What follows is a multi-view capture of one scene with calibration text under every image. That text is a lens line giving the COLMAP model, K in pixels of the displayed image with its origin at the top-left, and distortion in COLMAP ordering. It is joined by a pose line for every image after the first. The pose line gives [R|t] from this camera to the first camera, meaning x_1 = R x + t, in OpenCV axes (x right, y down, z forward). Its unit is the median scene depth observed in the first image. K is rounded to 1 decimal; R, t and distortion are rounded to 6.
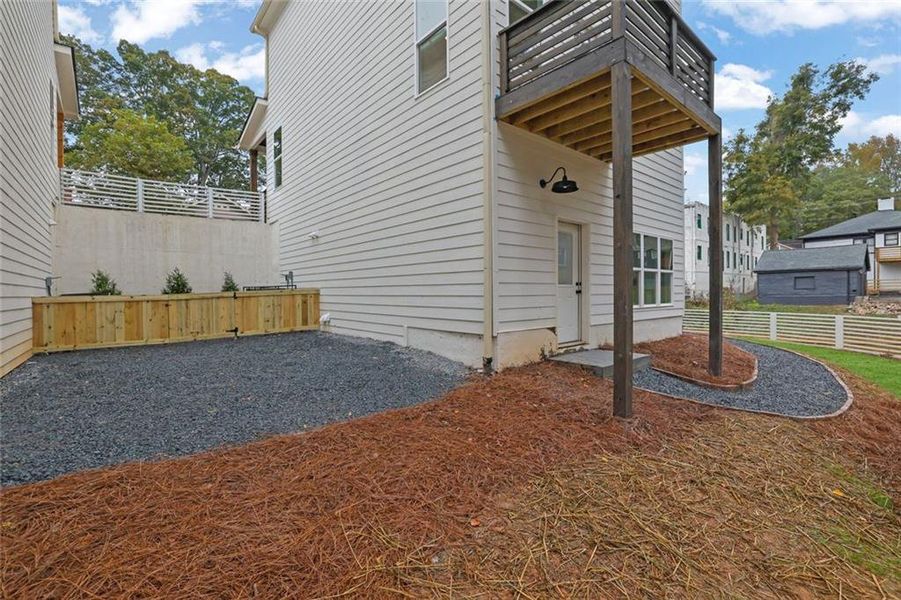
lens RADIAL K [[397.8, 0, 447.9], [0, 397.8, 302.0], [0, 0, 1]] dist [-0.040091, 0.012998]
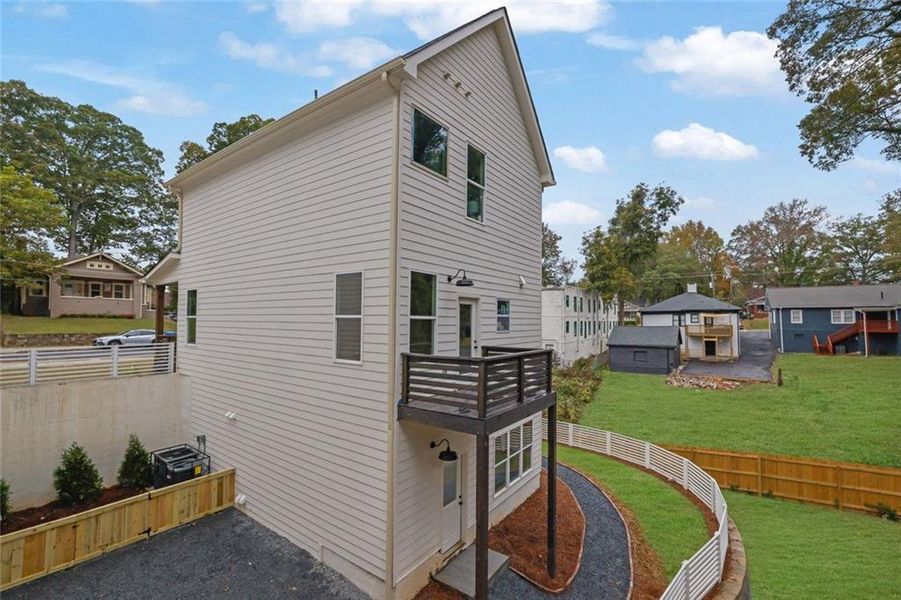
lens RADIAL K [[375.5, 0, 452.7], [0, 375.5, 308.6], [0, 0, 1]] dist [-0.032395, 0.003957]
pose [[0.966795, 0.027196, 0.254101, -0.015493], [-0.012853, 0.998237, -0.057937, -0.391386], [-0.255228, 0.052748, 0.965441, -0.144390]]
